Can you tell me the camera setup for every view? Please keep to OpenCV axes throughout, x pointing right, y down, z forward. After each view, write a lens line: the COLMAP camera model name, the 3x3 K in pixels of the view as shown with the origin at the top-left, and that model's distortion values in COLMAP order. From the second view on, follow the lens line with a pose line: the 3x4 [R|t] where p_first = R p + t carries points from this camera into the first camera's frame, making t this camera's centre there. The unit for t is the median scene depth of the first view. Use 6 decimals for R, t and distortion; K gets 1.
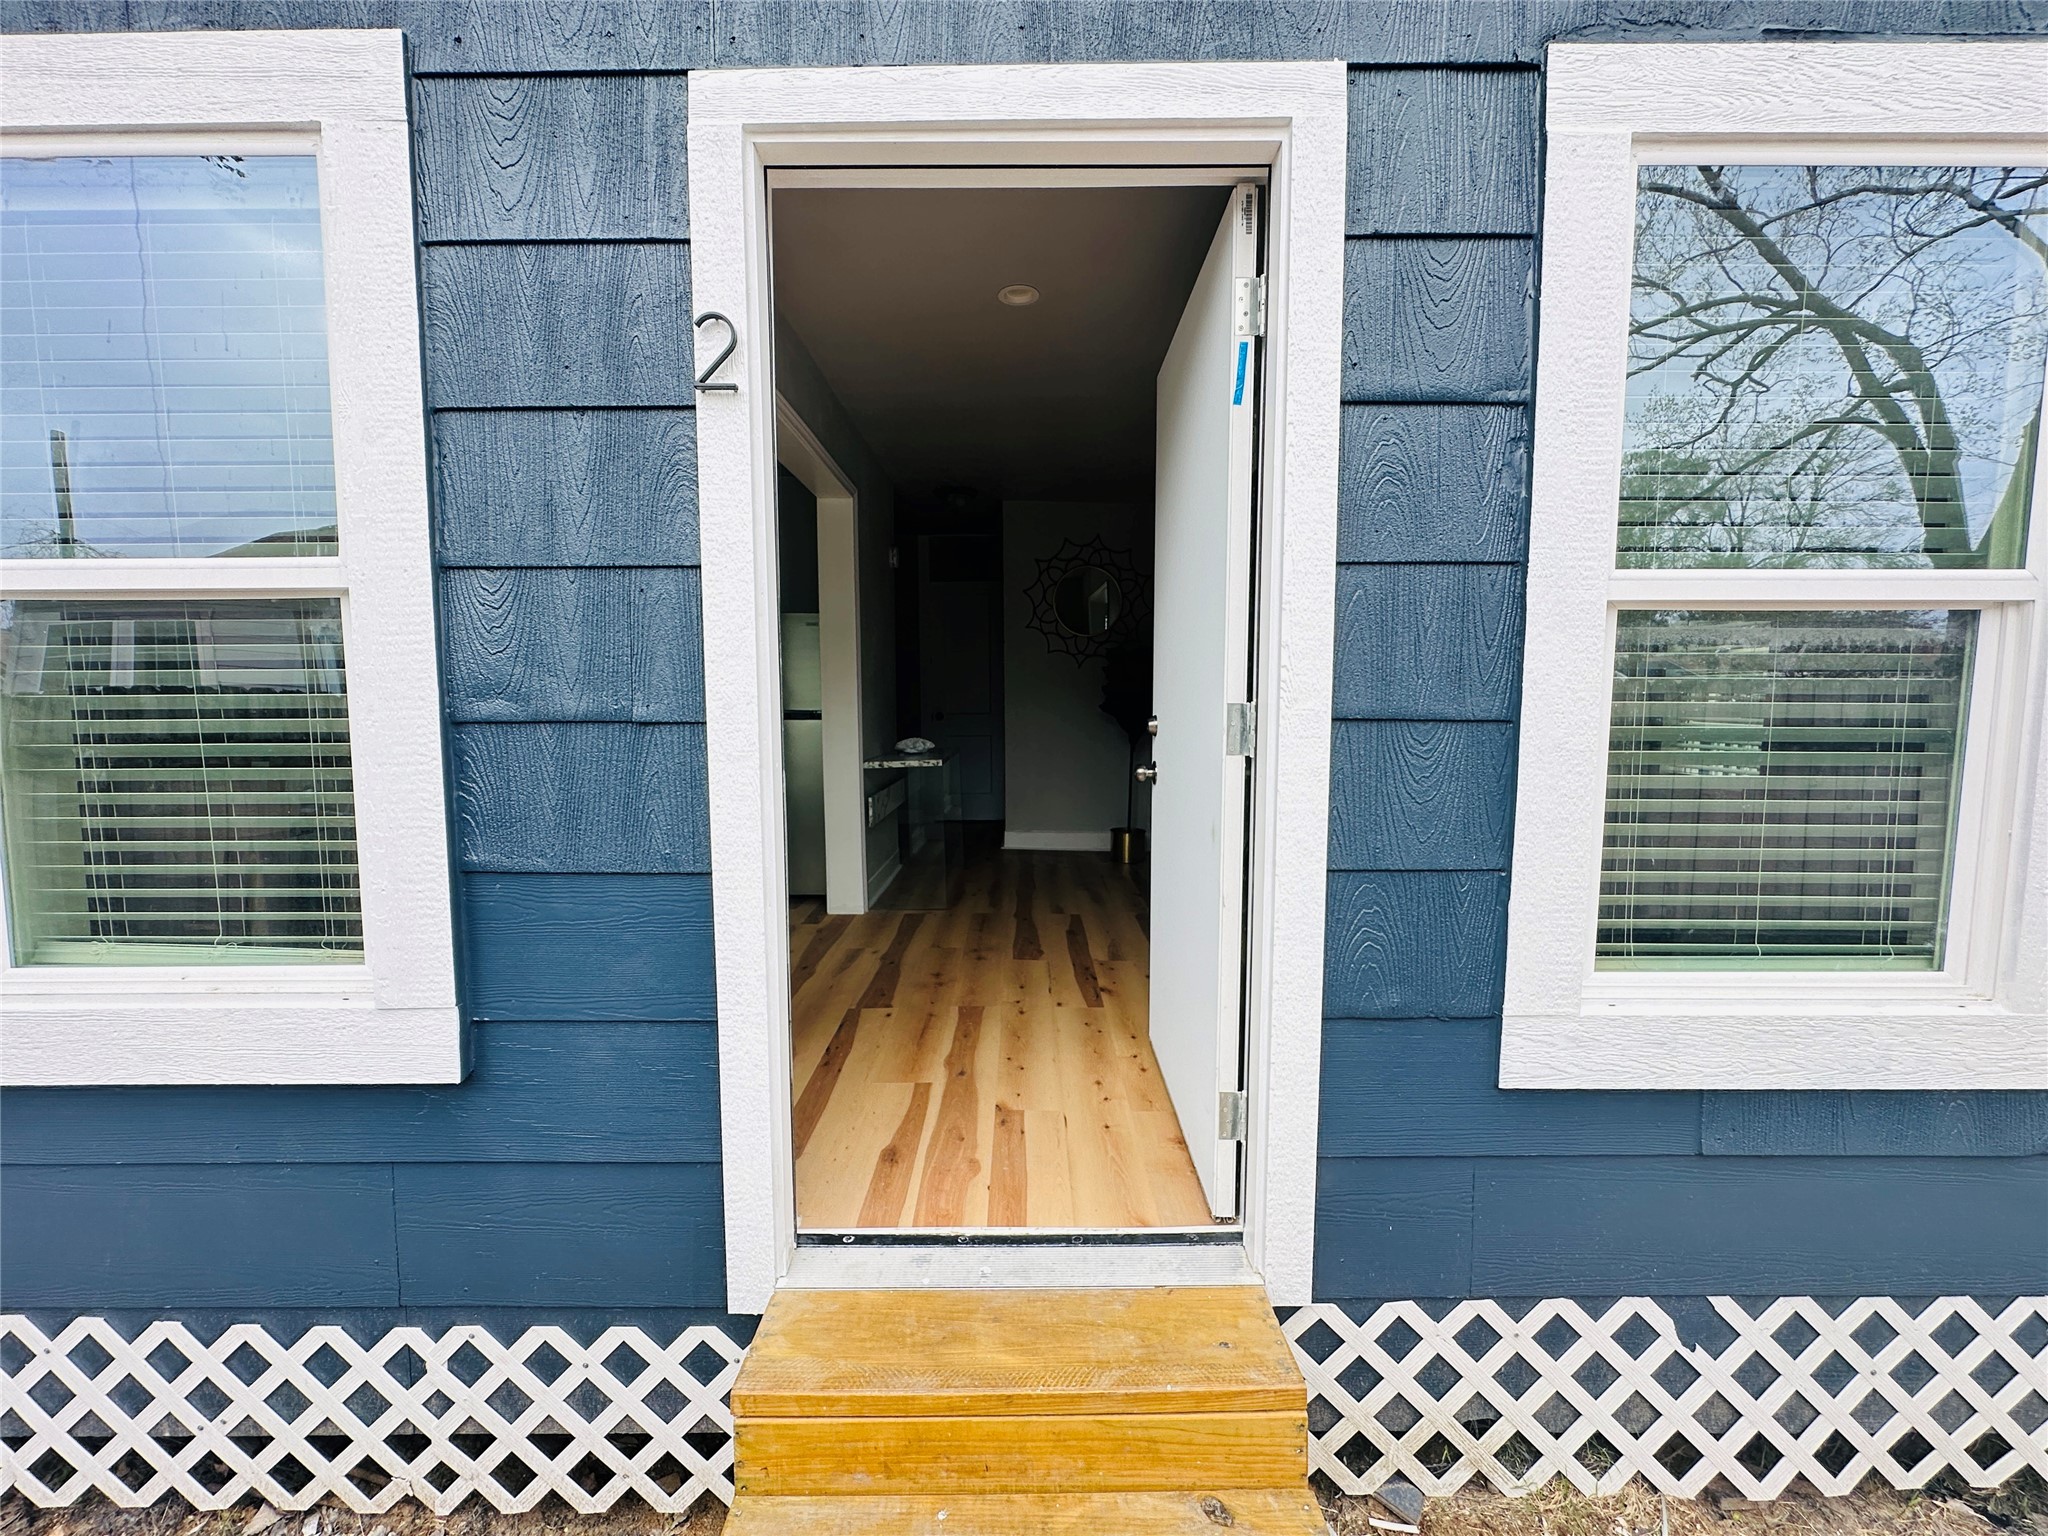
lens RADIAL K [[819.3, 0, 1024.0], [0, 819.3, 768.0], [0, 0, 1]] dist [-0.018192, 0.008846]
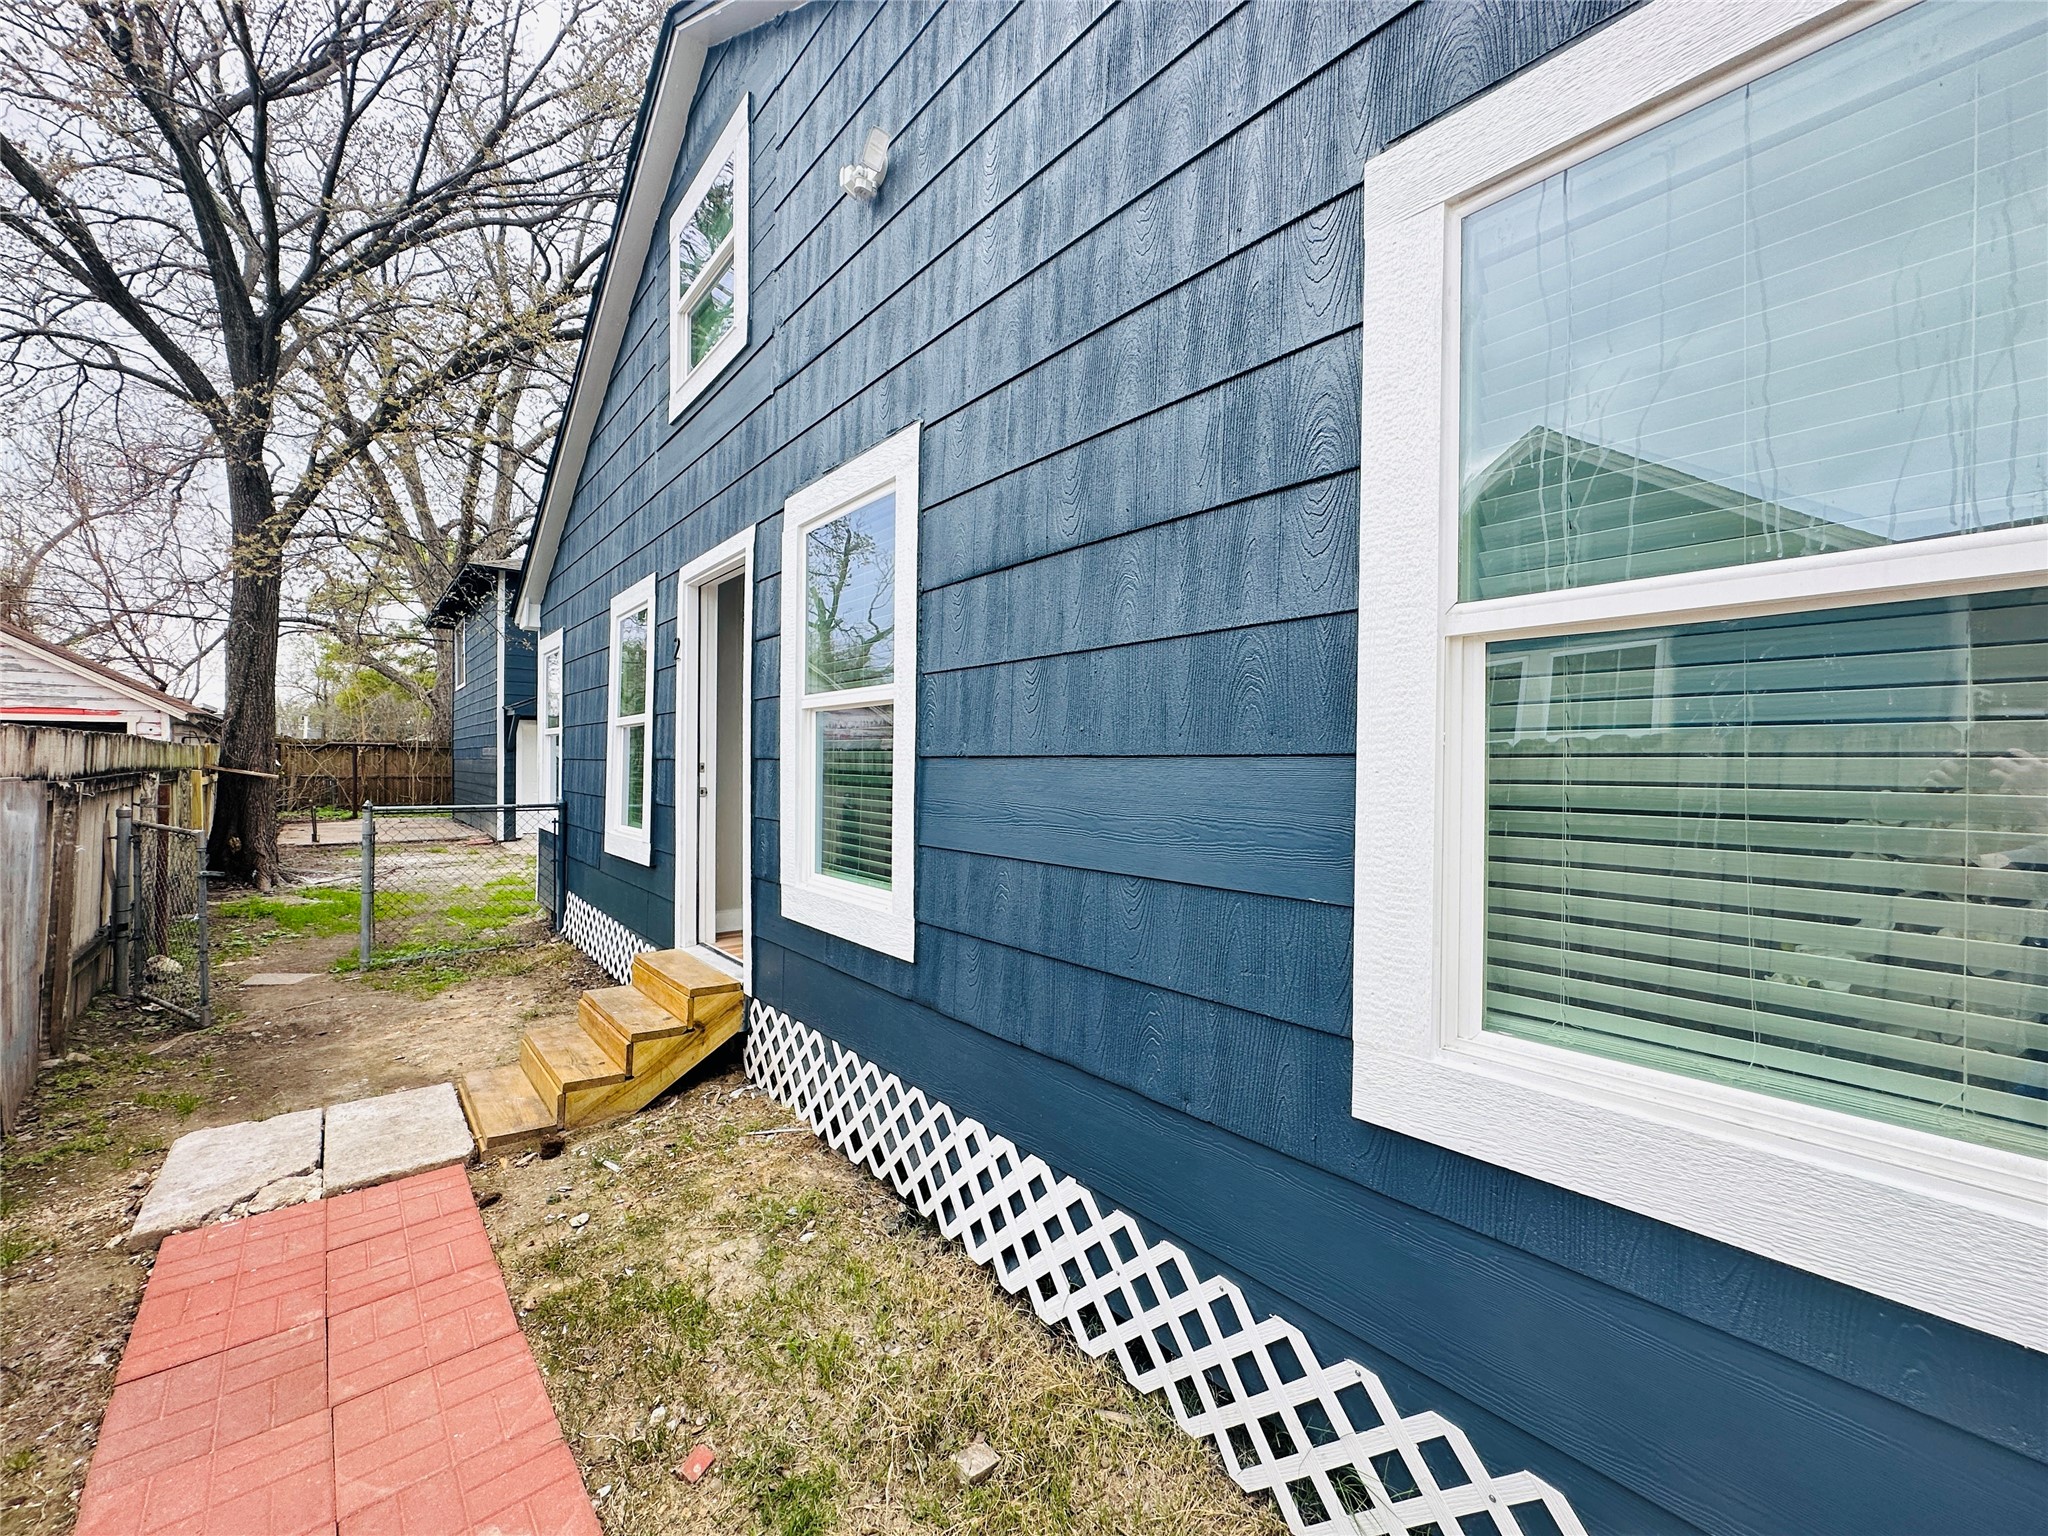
lens RADIAL K [[819.3, 0, 1024.0], [0, 819.3, 768.0], [0, 0, 1]] dist [-0.018192, 0.008846]
pose [[0.619458, -0.001855, -0.785027, 0.921104], [-0.048689, 0.997981, -0.040779, 0.012158], [0.783518, 0.063484, 0.618117, 0.024557]]
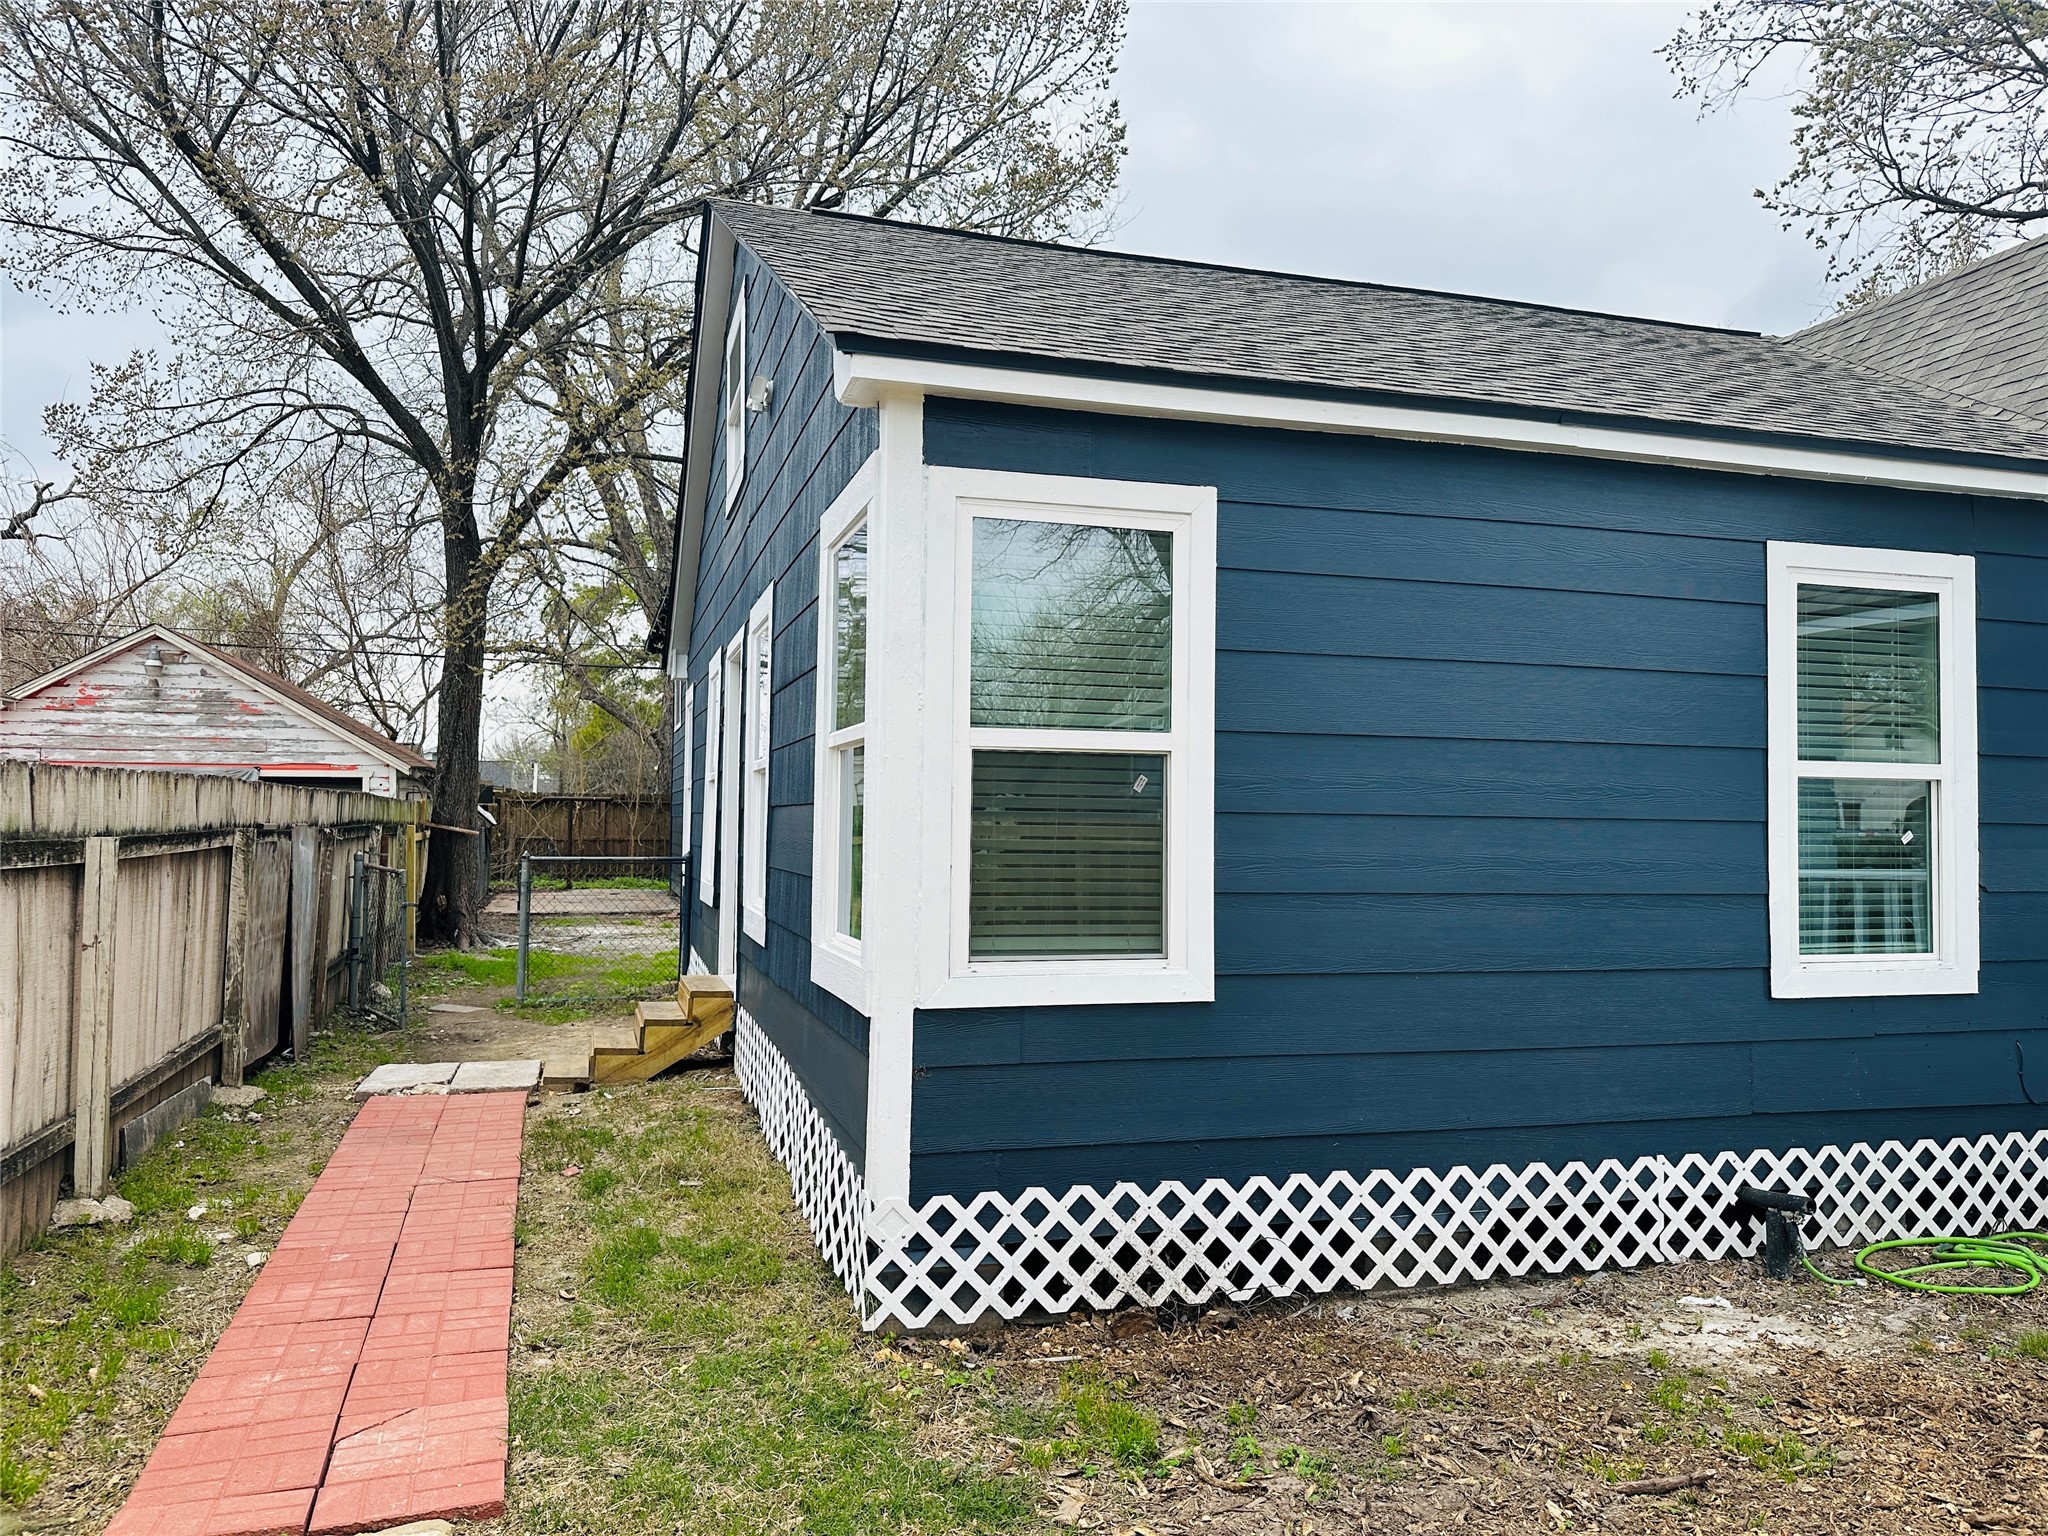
lens RADIAL K [[1429.0, 0, 1024.0], [0, 1429.0, 768.0], [0, 0, 1]] dist [0.031017, -0.001069]
pose [[0.261139, -0.045052, -0.964249, 2.019108], [-0.064655, 0.995851, -0.064038, 0.023578], [0.963133, 0.079067, 0.257143, 0.211641]]
